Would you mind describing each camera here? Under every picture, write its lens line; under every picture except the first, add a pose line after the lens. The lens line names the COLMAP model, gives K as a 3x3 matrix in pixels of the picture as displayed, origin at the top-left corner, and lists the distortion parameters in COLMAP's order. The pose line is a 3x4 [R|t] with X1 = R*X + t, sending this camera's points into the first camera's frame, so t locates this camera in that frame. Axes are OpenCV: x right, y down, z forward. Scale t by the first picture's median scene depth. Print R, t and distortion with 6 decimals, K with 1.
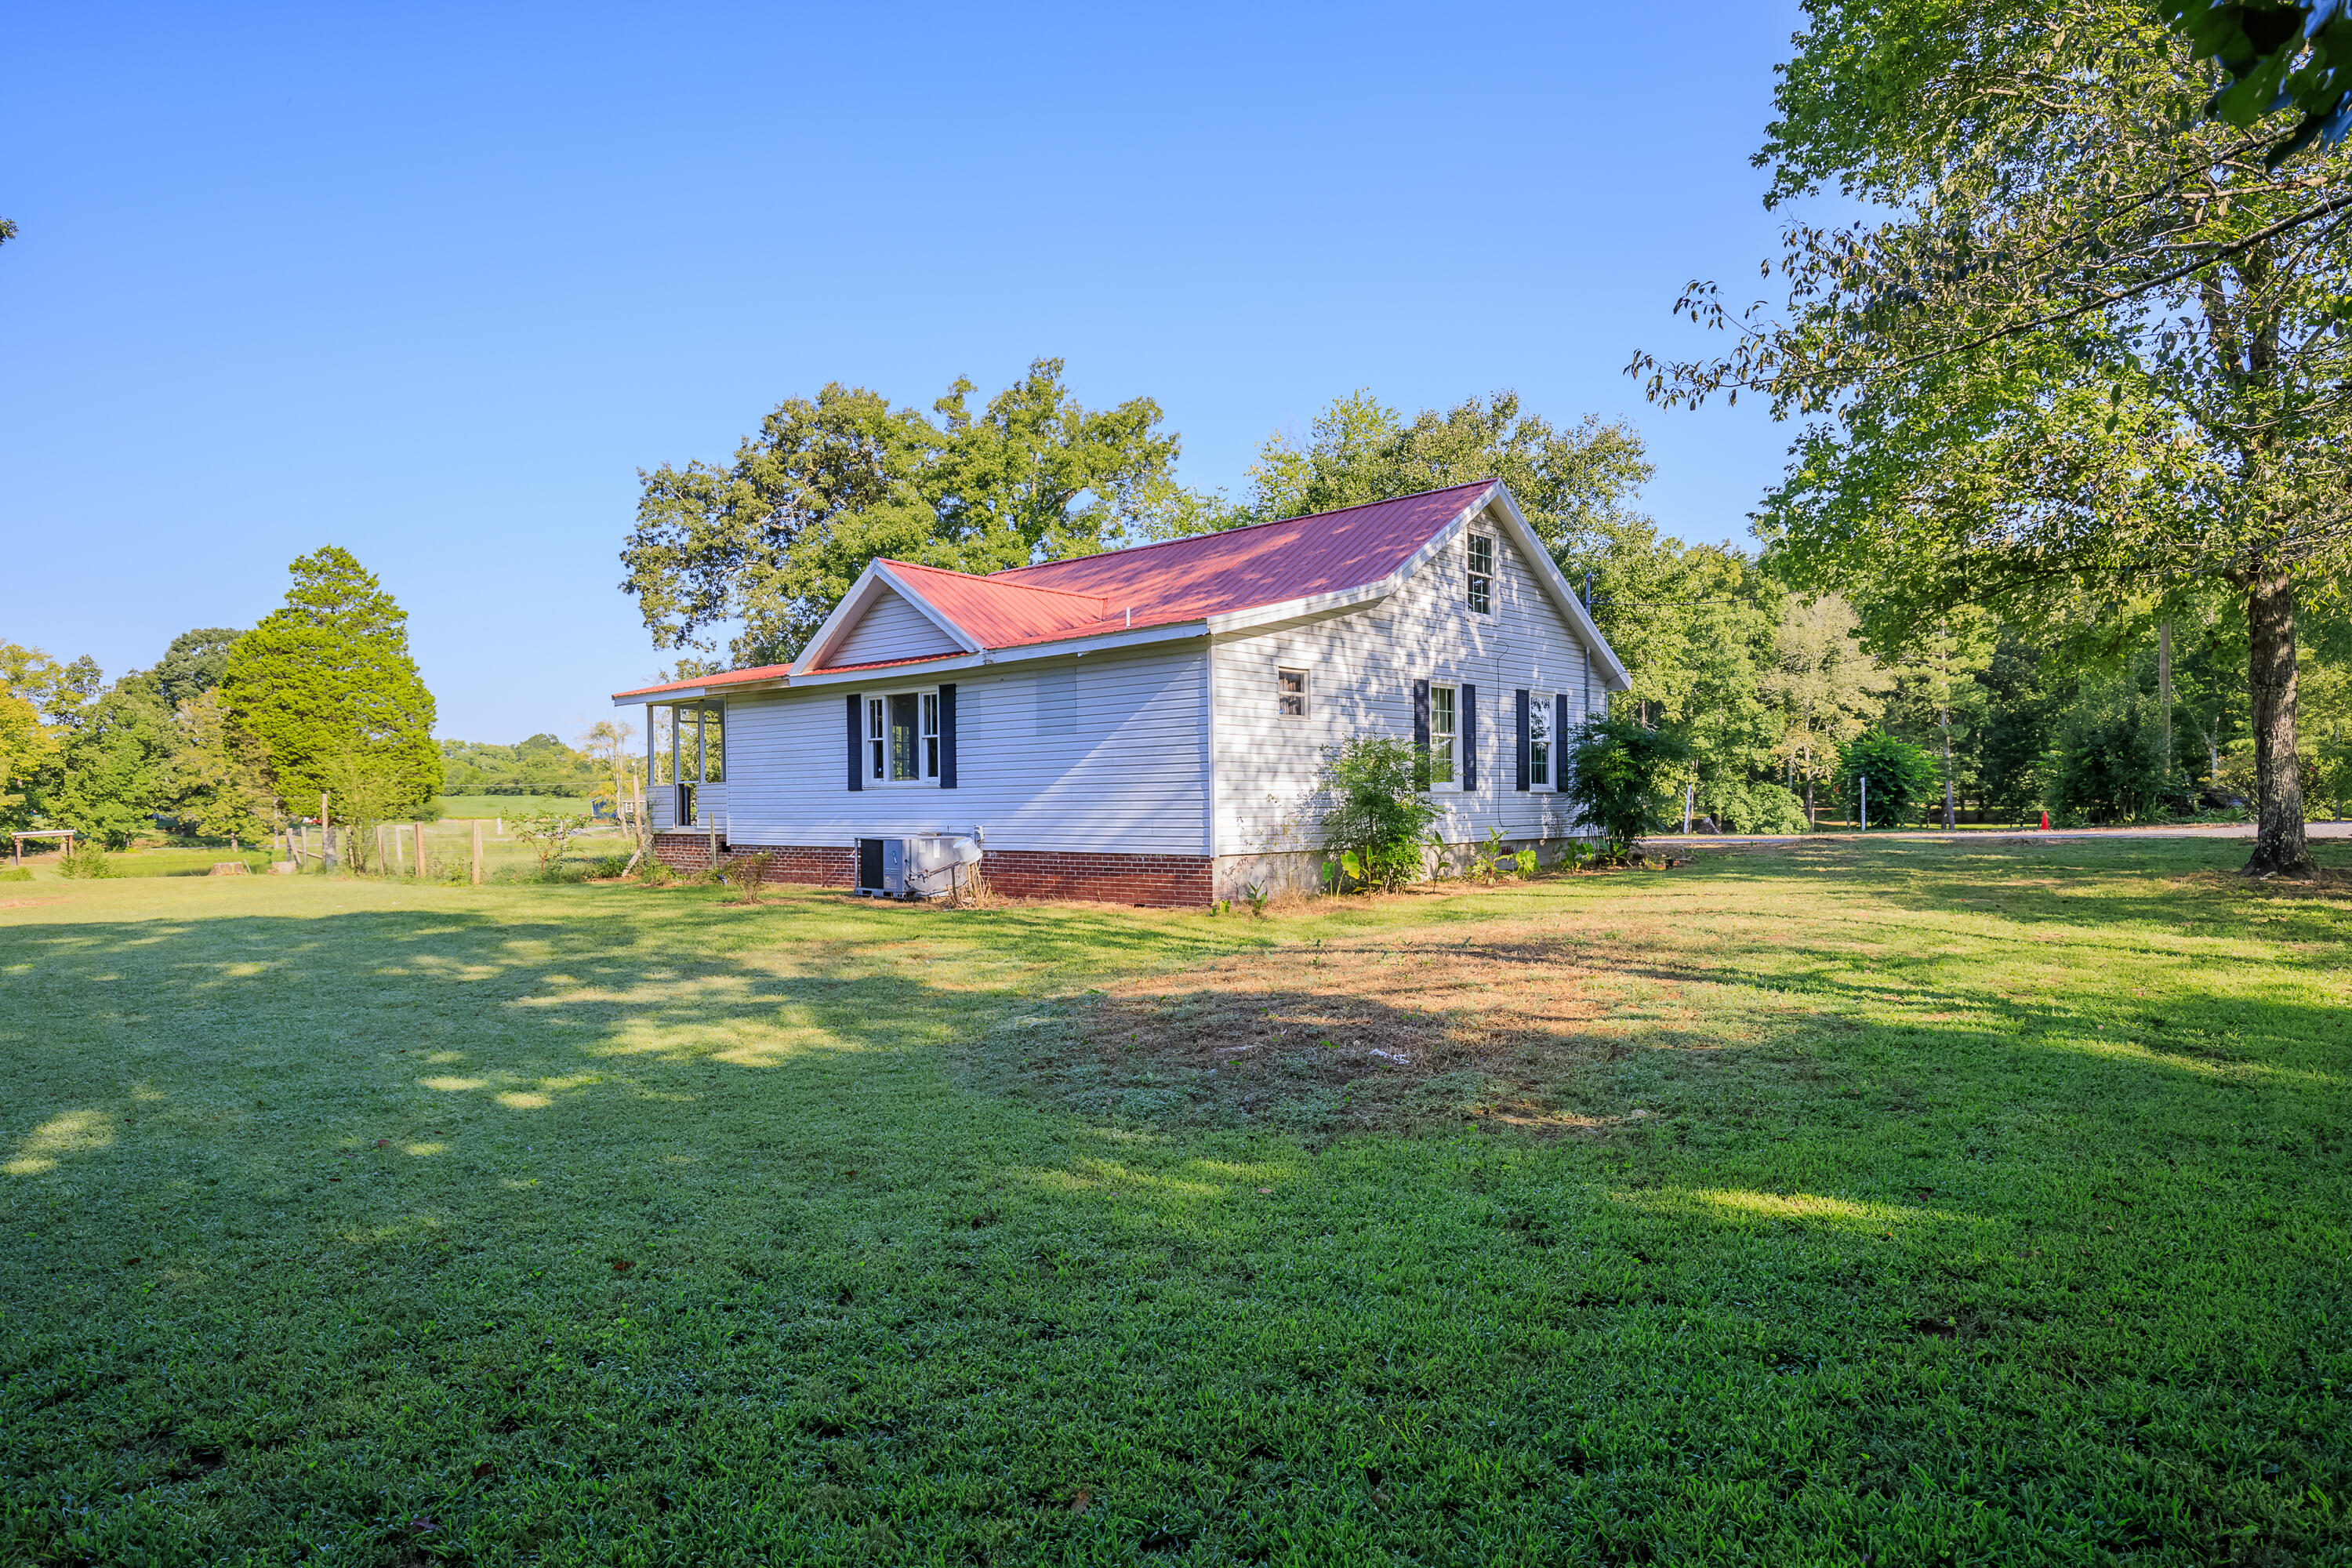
lens RADIAL K [[1370.0, 0, 1182.4], [0, 1370.0, 908.4], [0, 0, 1]] dist [-0.007492, -0.000950]
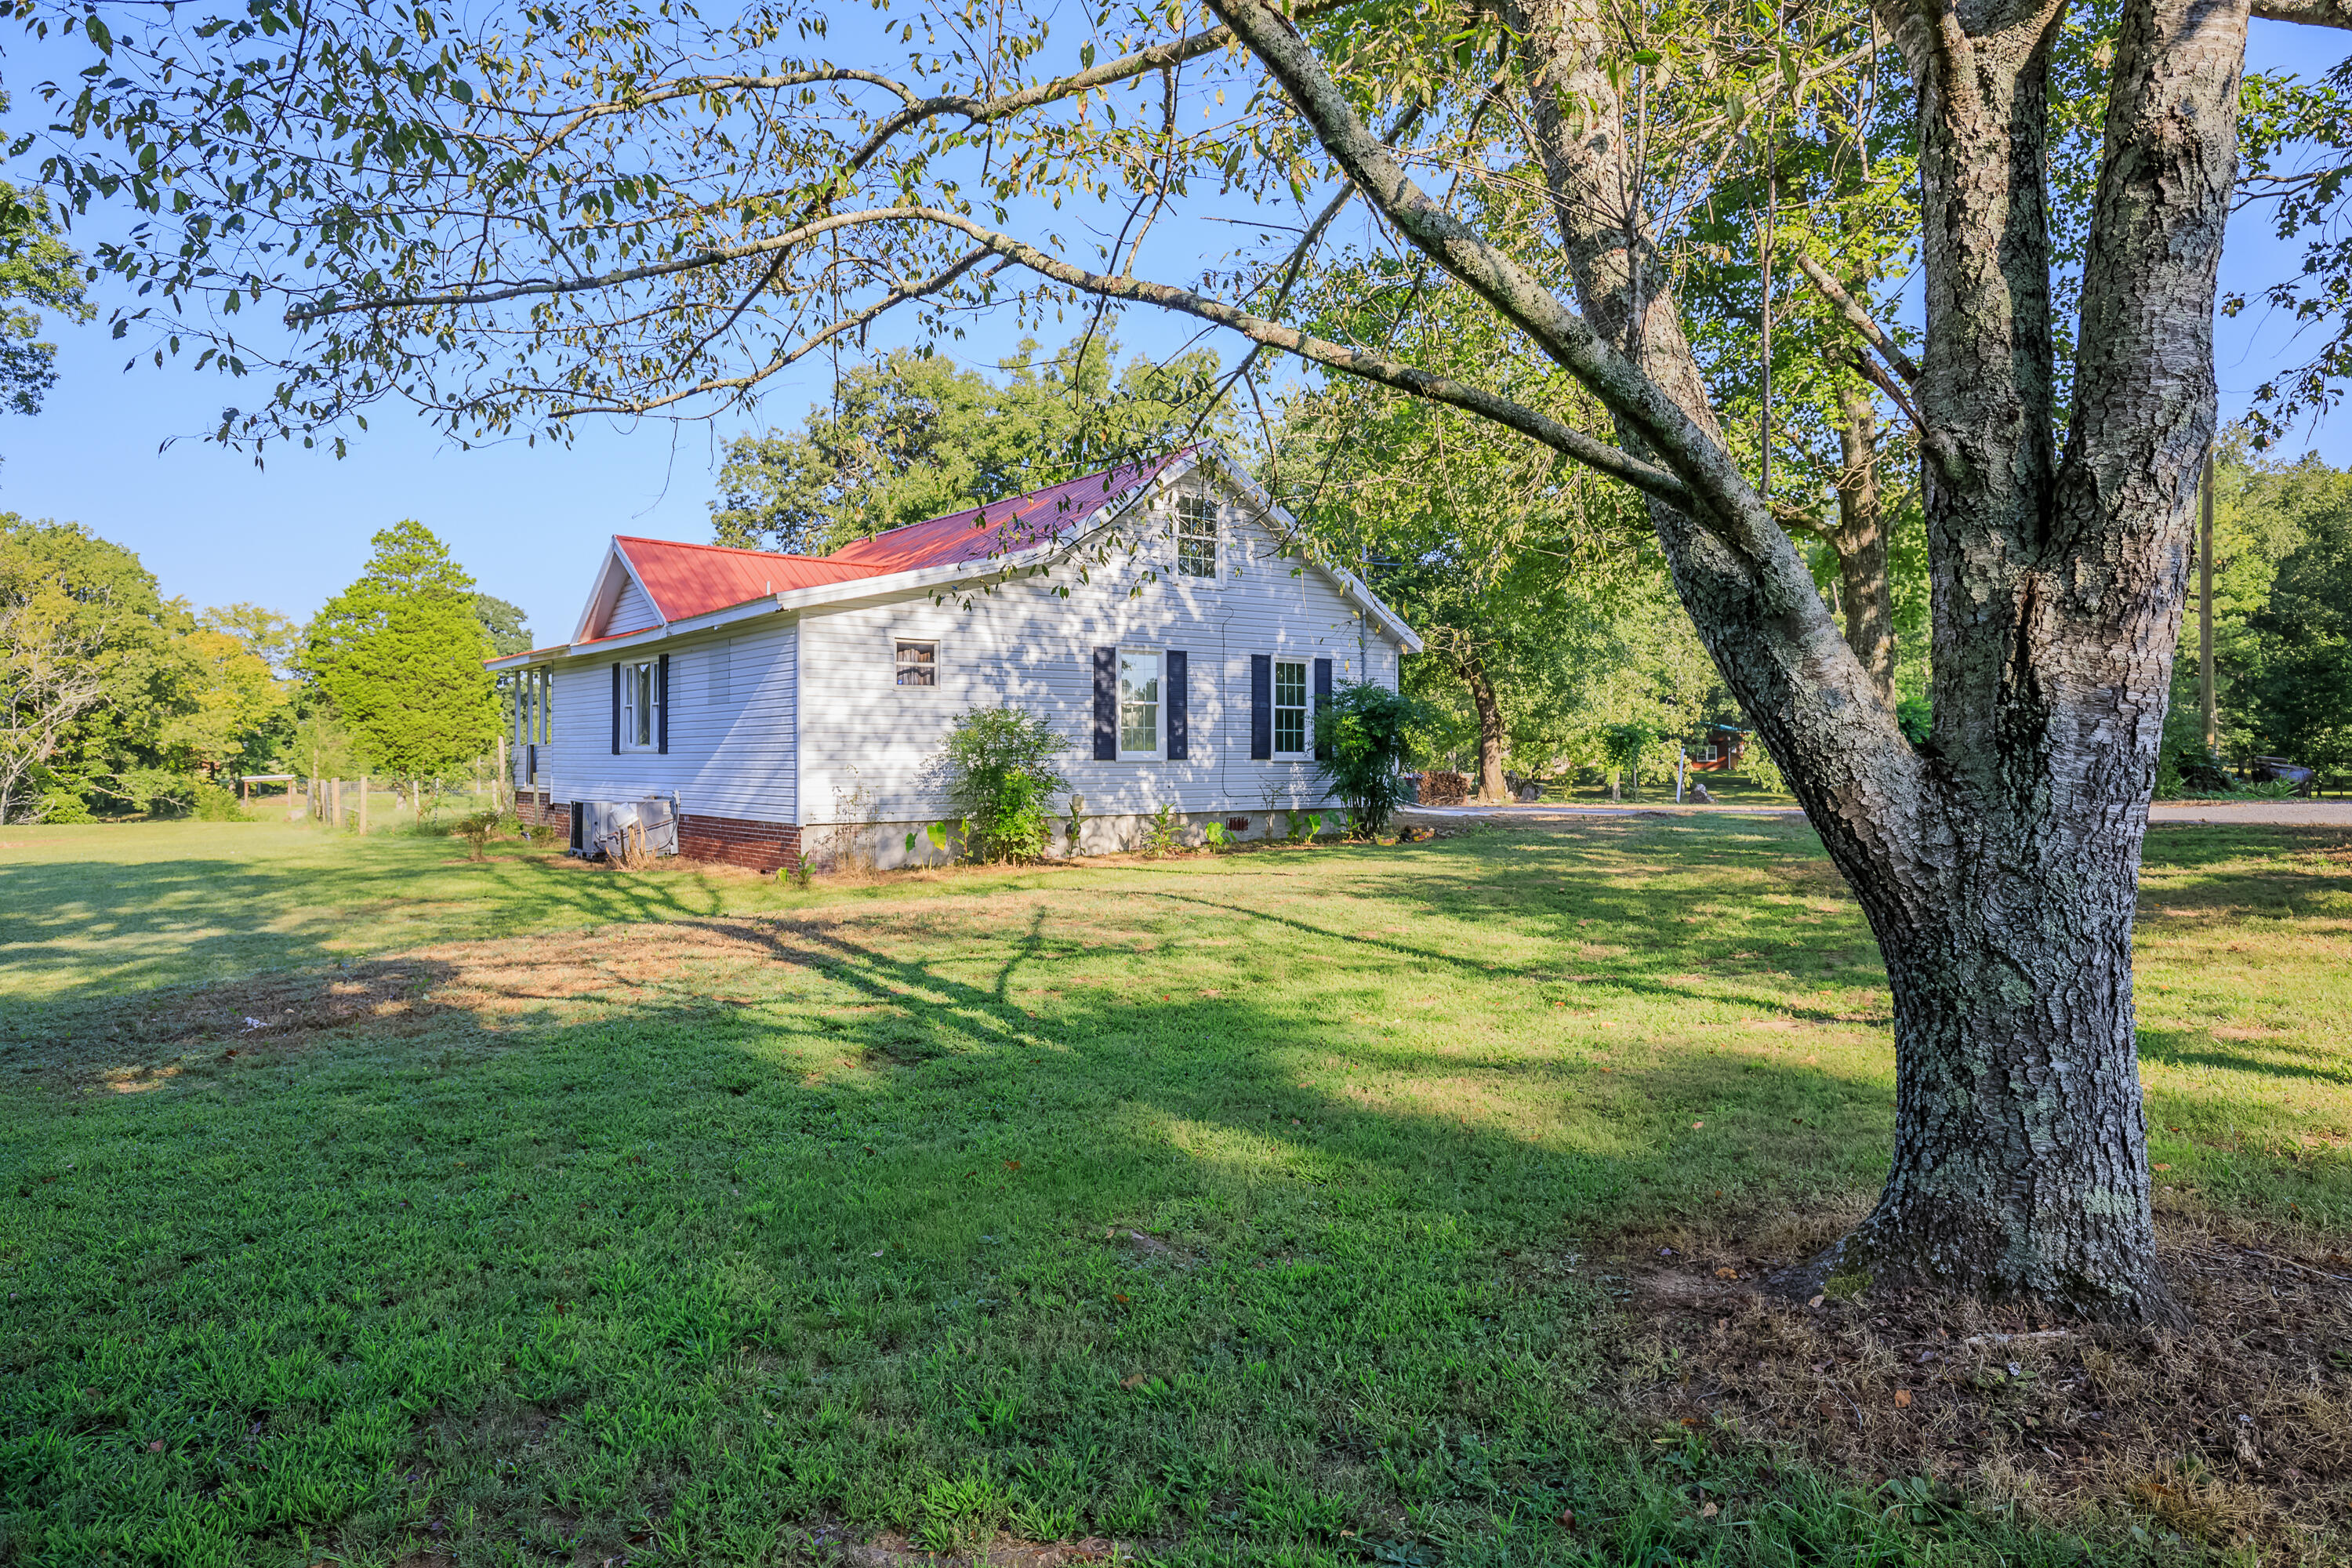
lens RADIAL K [[1445.4, 0, 1176.5], [0, 1445.4, 779.6], [0, 0, 1]] dist [-0.005533, 0.000591]
pose [[0.982395, 0.010657, -0.186510, 0.400992], [-0.021836, 0.998079, -0.057984, -0.012430], [0.185534, 0.061036, 0.980740, 0.001003]]
